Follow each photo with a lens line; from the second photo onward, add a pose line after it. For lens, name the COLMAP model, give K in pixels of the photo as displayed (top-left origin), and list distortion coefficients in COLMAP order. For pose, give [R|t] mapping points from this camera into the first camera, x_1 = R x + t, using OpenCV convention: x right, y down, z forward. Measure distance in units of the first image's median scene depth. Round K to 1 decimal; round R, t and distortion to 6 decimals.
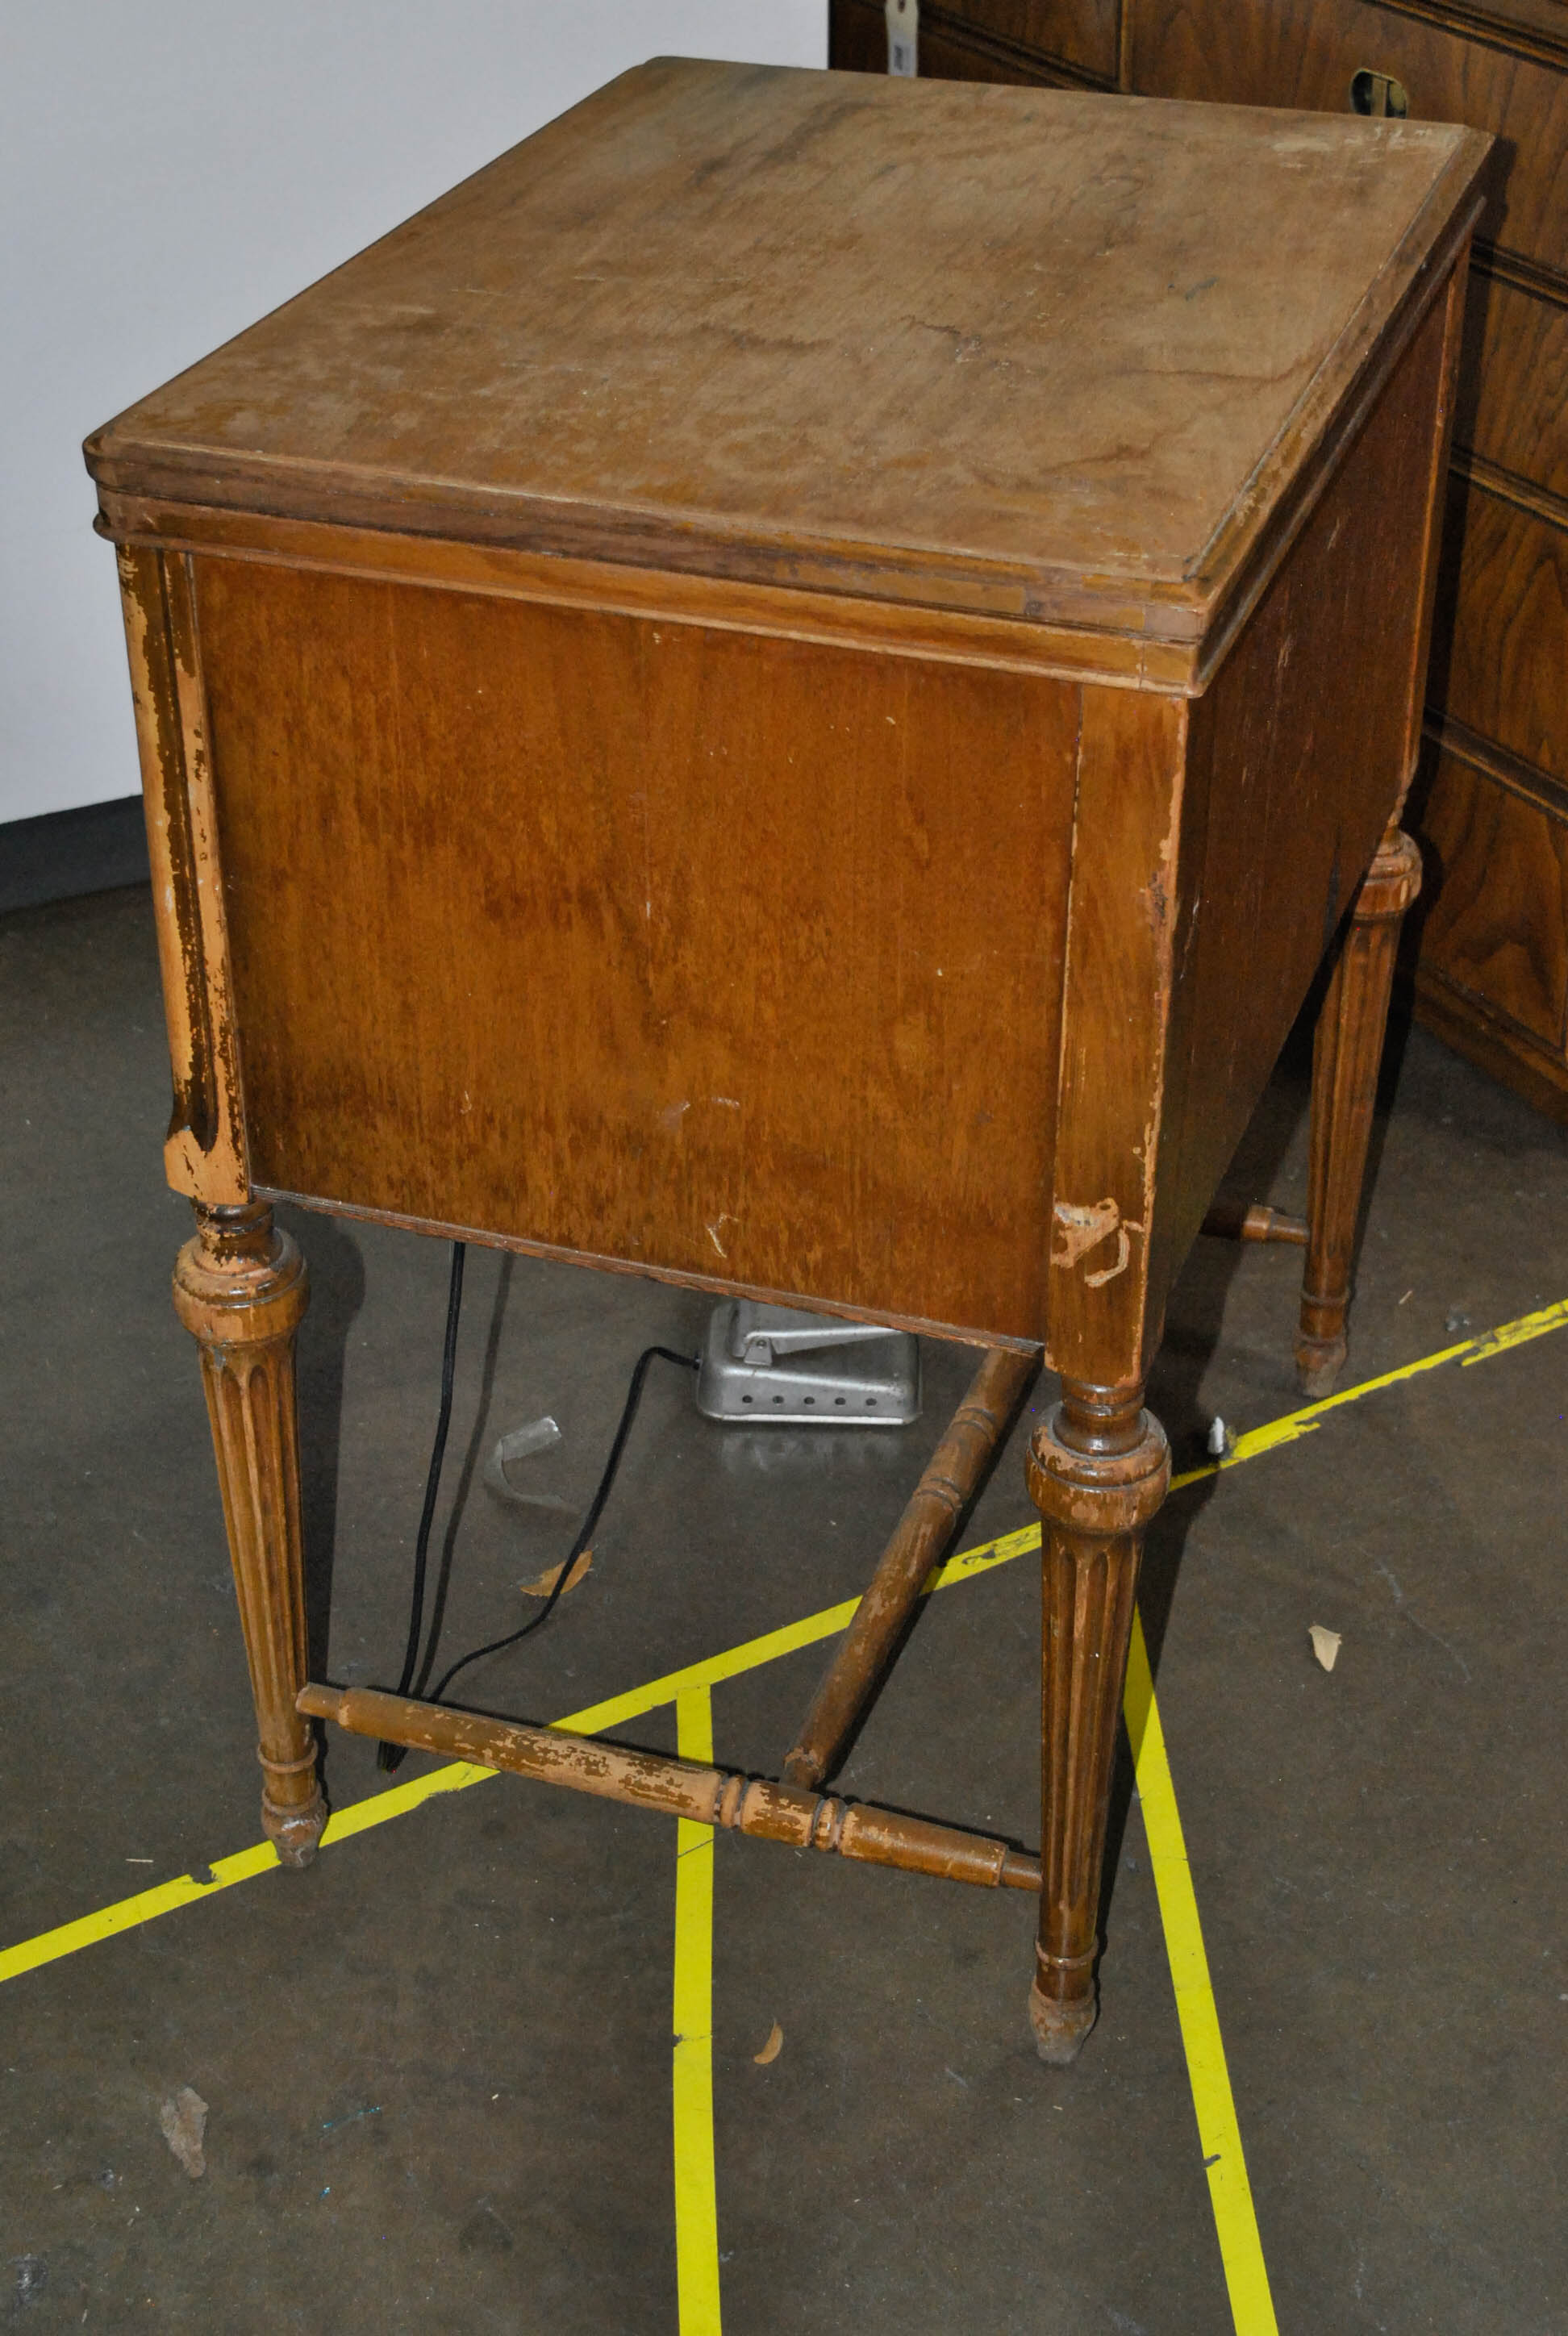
lens RADIAL K [[3464.1, 0, 783.6], [0, 3464.1, 1171.9], [0, 0, 1]] dist [-0.041859, 0.000000]
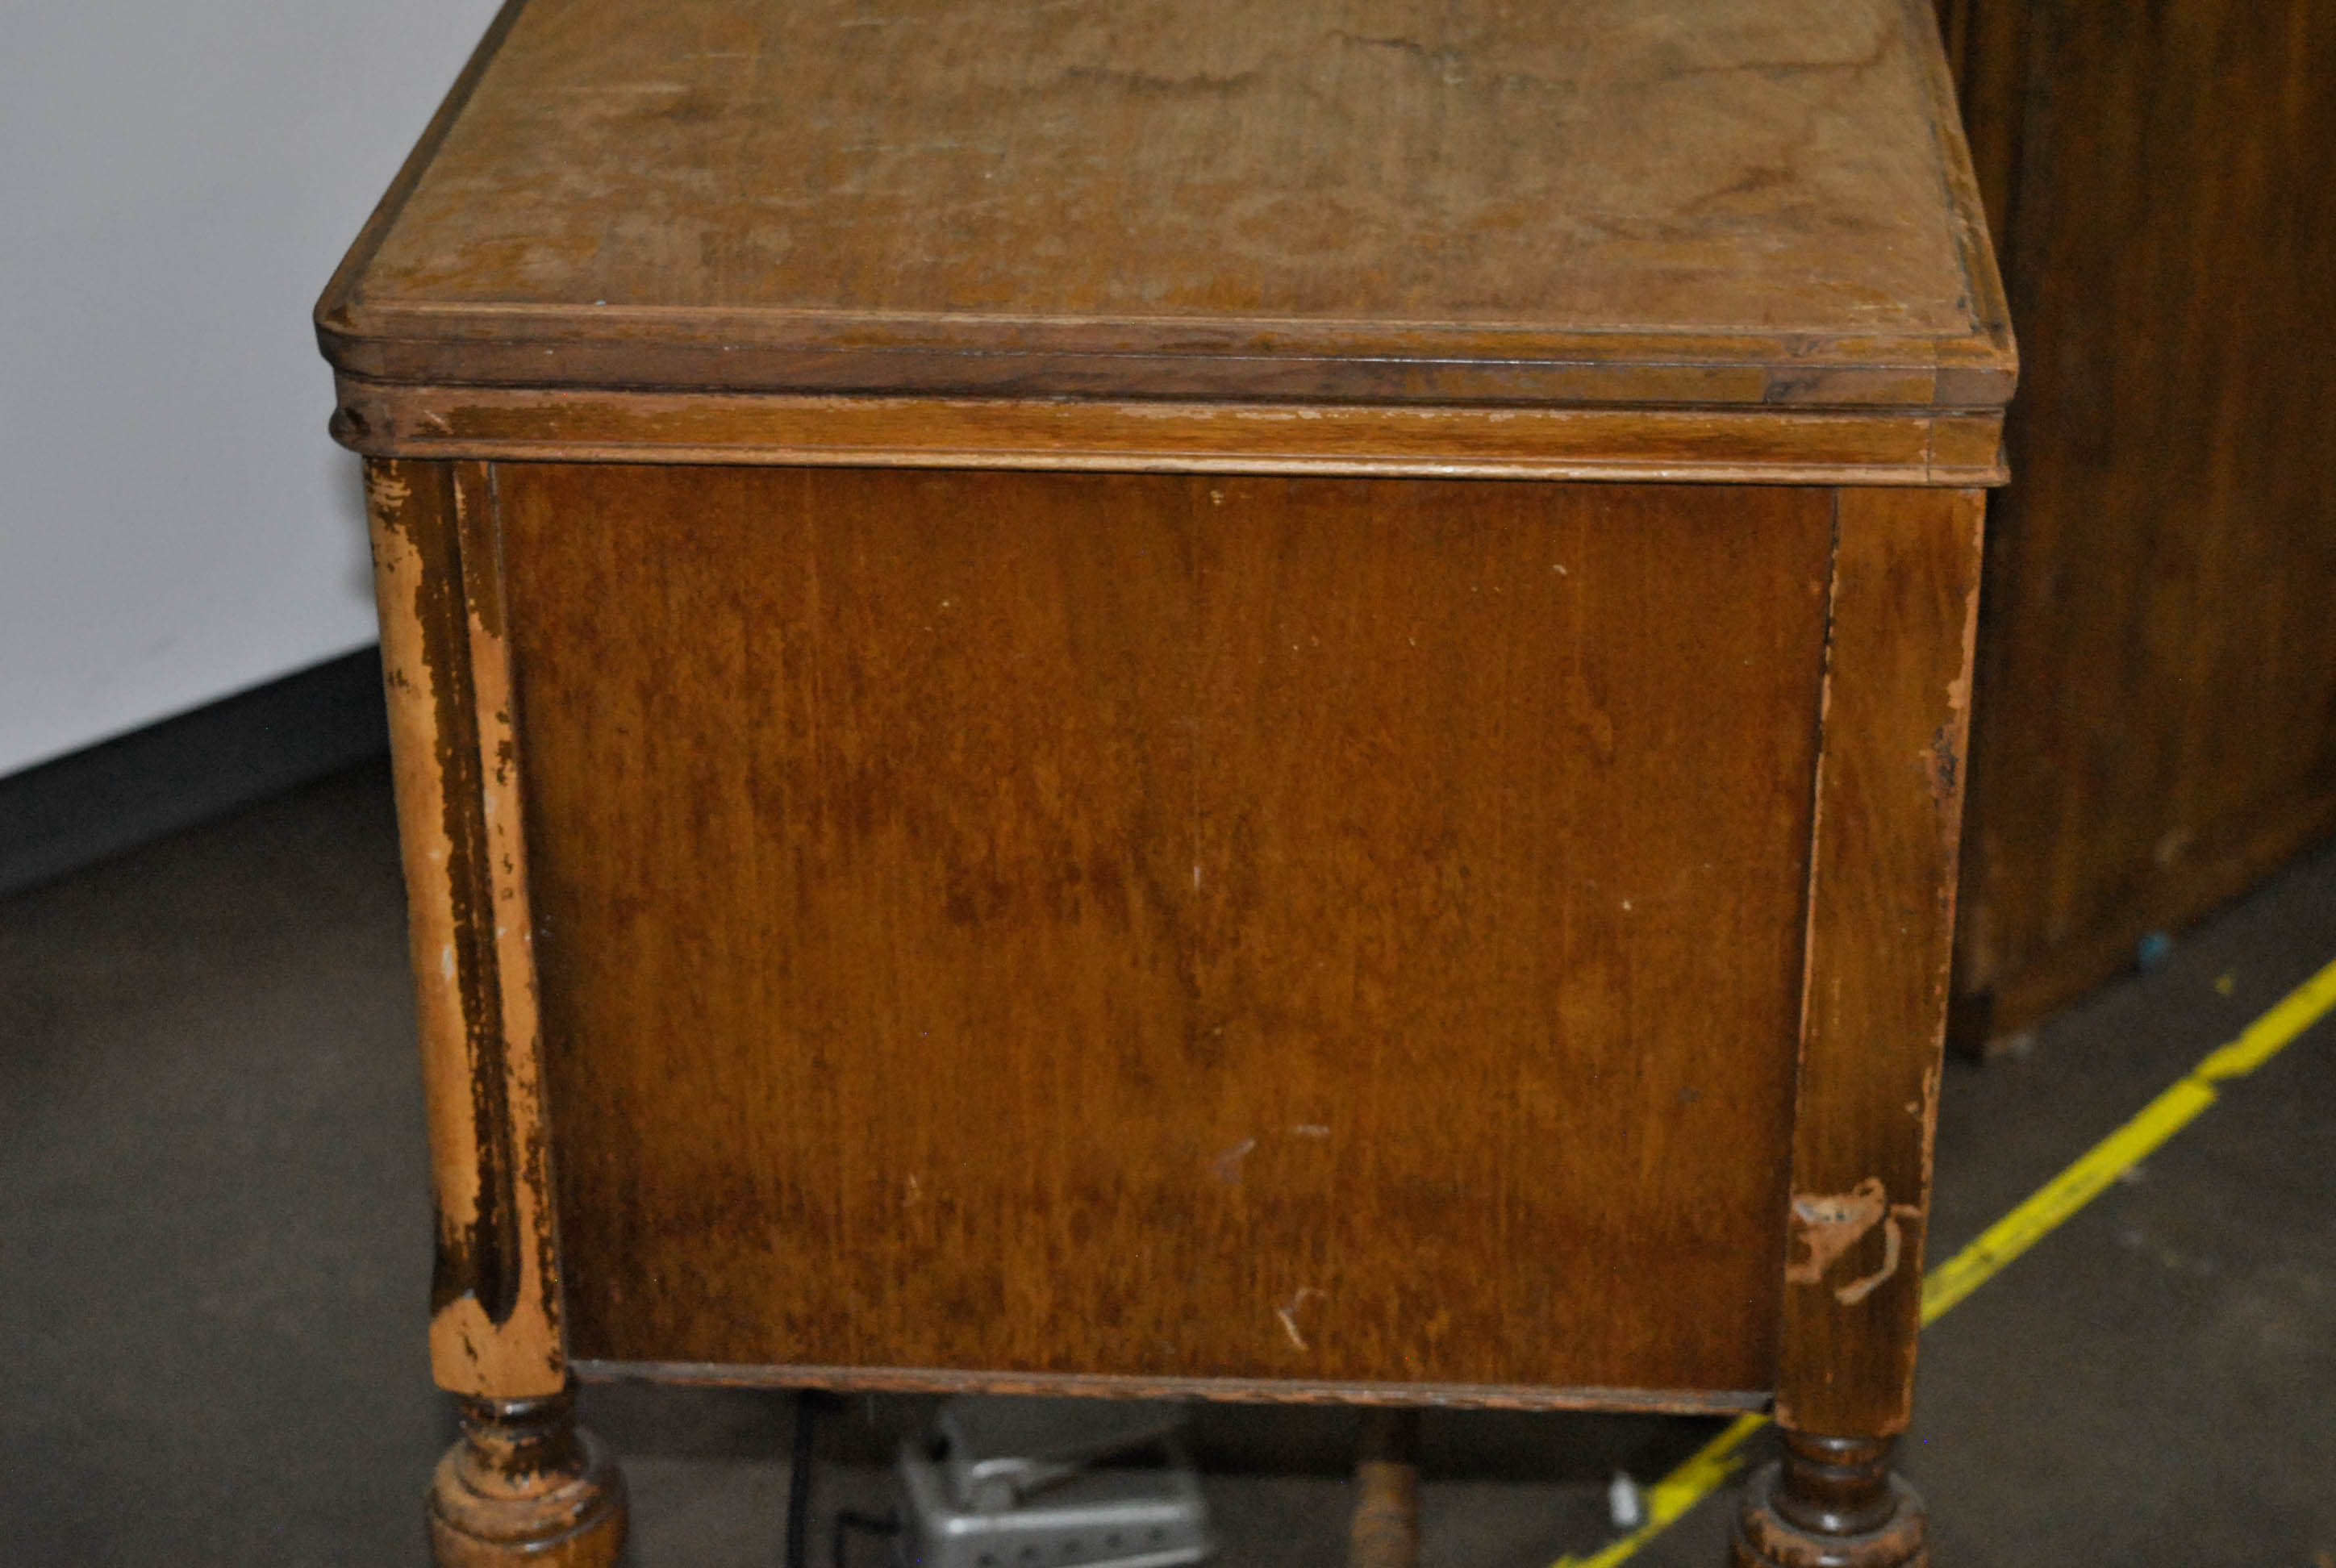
lens RADIAL K [[4726.9, 0, 1167.8], [0, 4726.9, 781.8], [0, 0, 1]] dist [0.026208, 0.000000]
pose [[0.959431, -0.134616, 0.247733, -0.282324], [0.155909, 0.985404, -0.068347, -0.029543], [-0.234916, 0.104198, 0.966415, 0.060118]]
